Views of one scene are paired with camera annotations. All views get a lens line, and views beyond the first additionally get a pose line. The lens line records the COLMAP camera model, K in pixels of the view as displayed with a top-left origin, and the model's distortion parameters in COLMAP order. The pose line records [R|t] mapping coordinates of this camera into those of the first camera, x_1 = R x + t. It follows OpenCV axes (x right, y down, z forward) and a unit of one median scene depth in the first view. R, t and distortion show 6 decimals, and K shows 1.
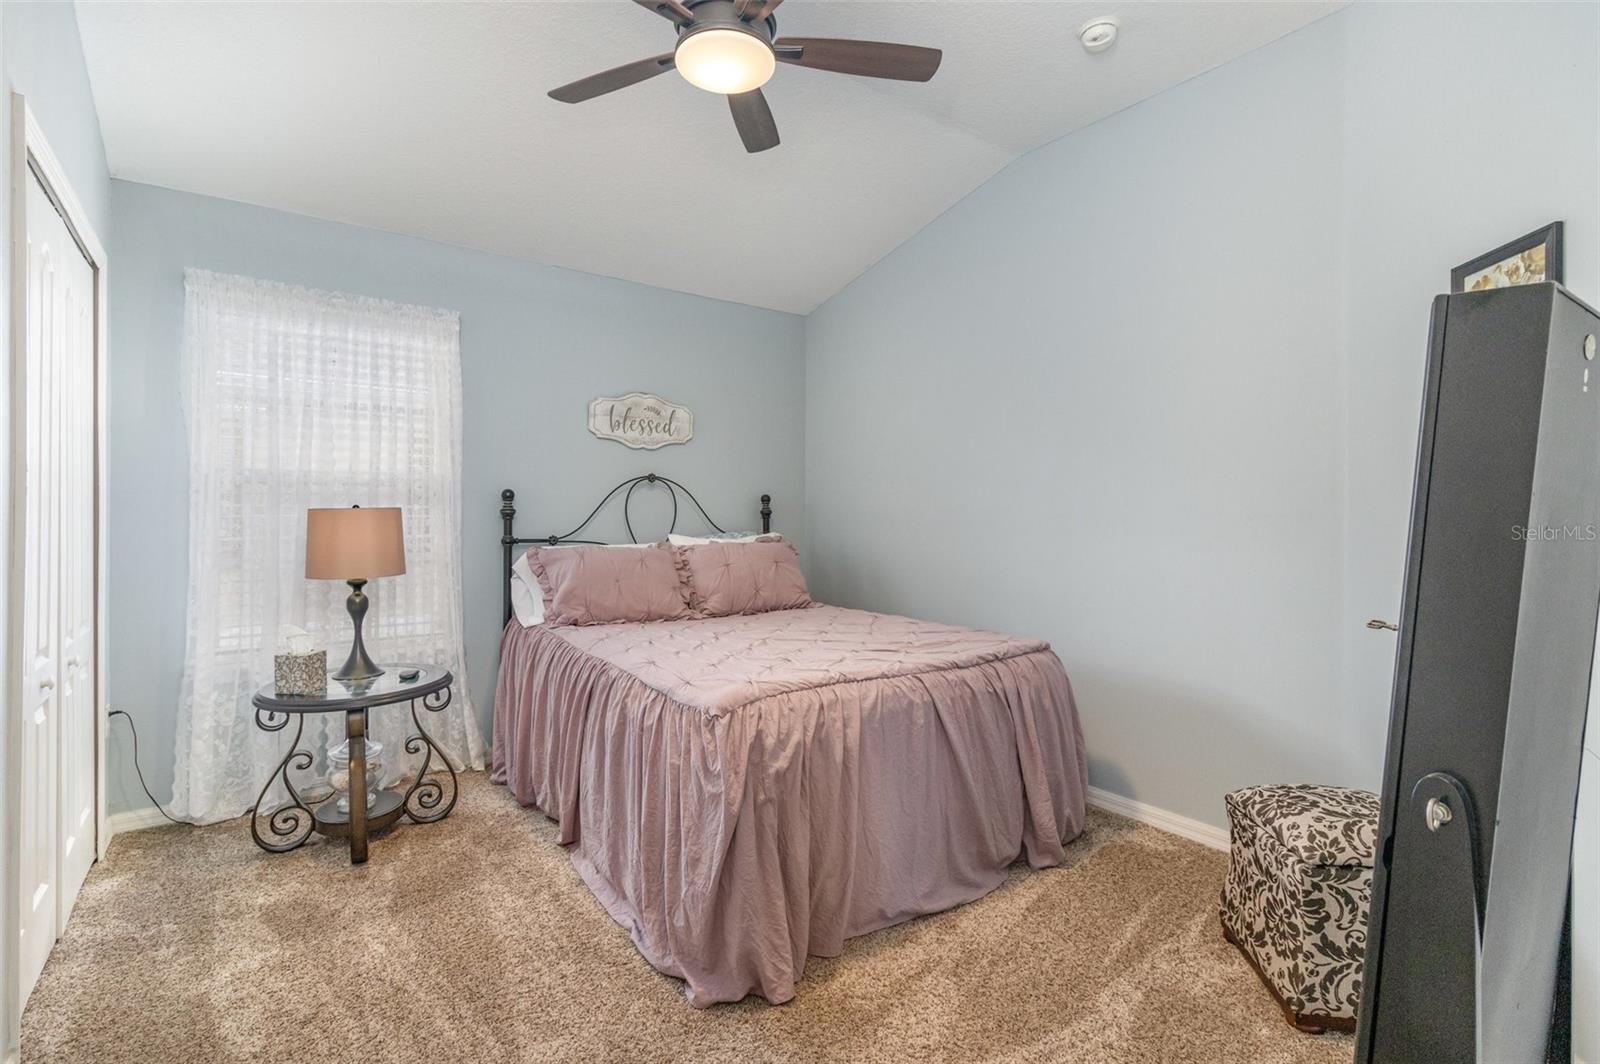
lens RADIAL K [[748.3, 0, 795.0], [0, 748.3, 520.3], [0, 0, 1]] dist [0.000647, 0.000775]
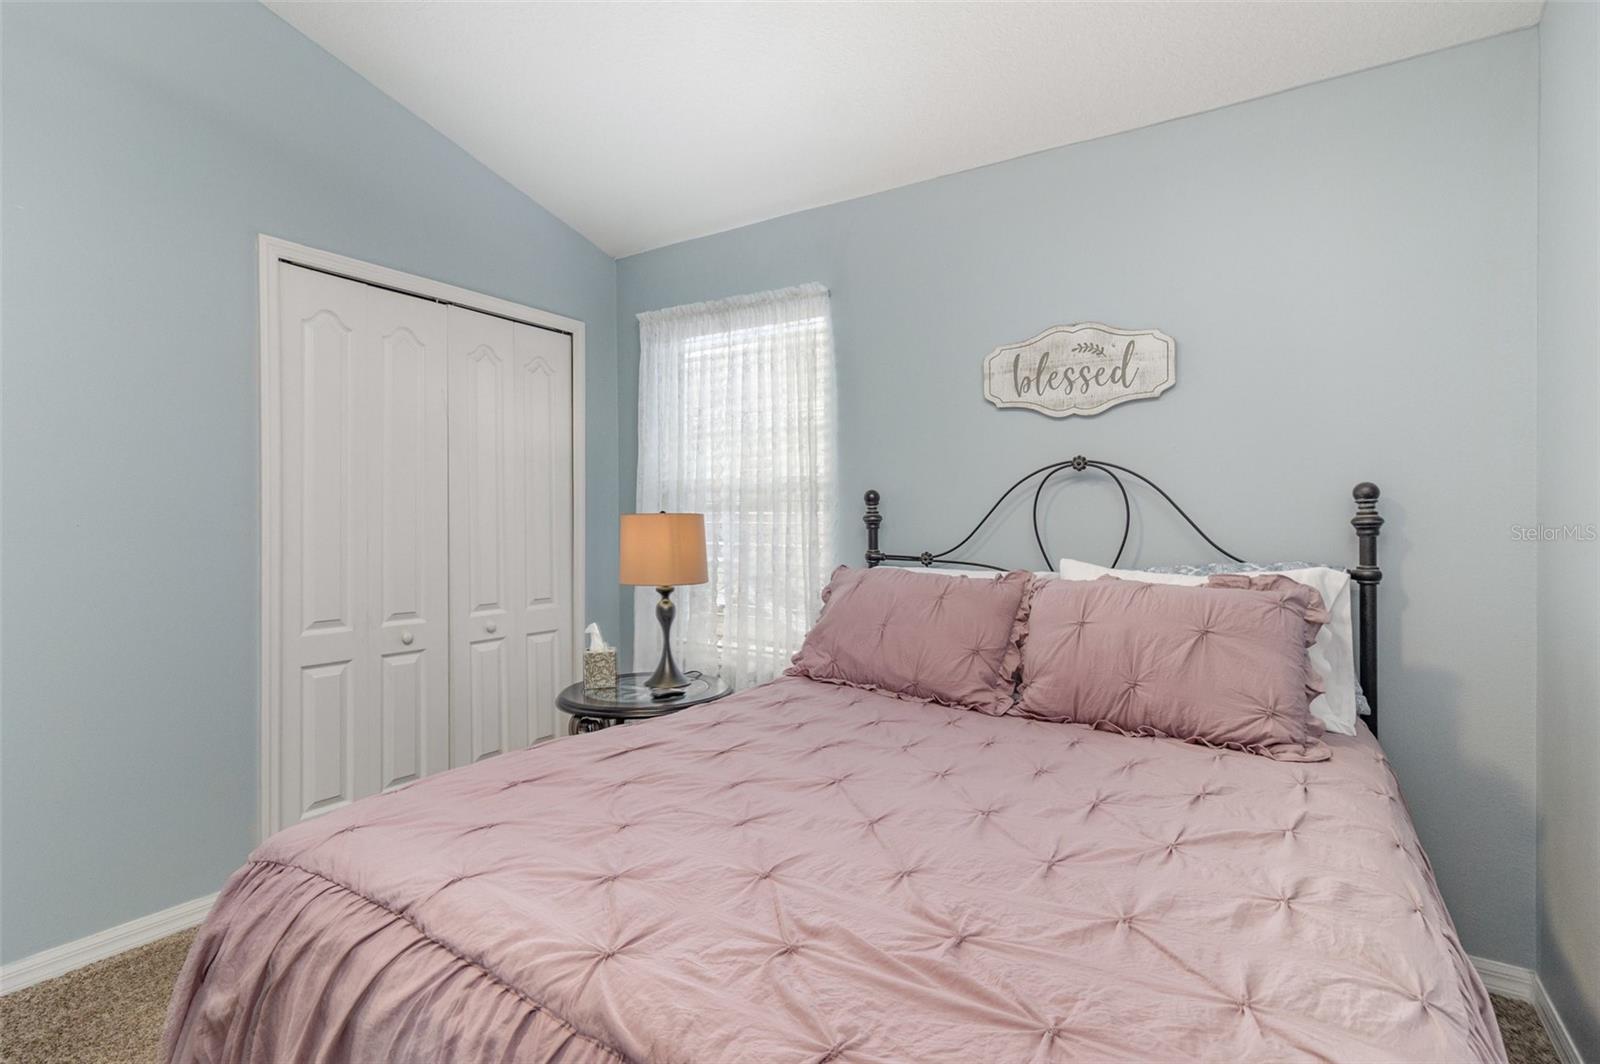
lens RADIAL K [[748.3, 0, 799.7], [0, 748.3, 527.7], [0, 0, 1]] dist [0.000647, 0.000775]
pose [[0.373137, 0.010974, -0.927711, 0.388410], [-0.014825, 0.999873, 0.005865, -0.007074], [0.927658, 0.011565, 0.373252, 0.790041]]
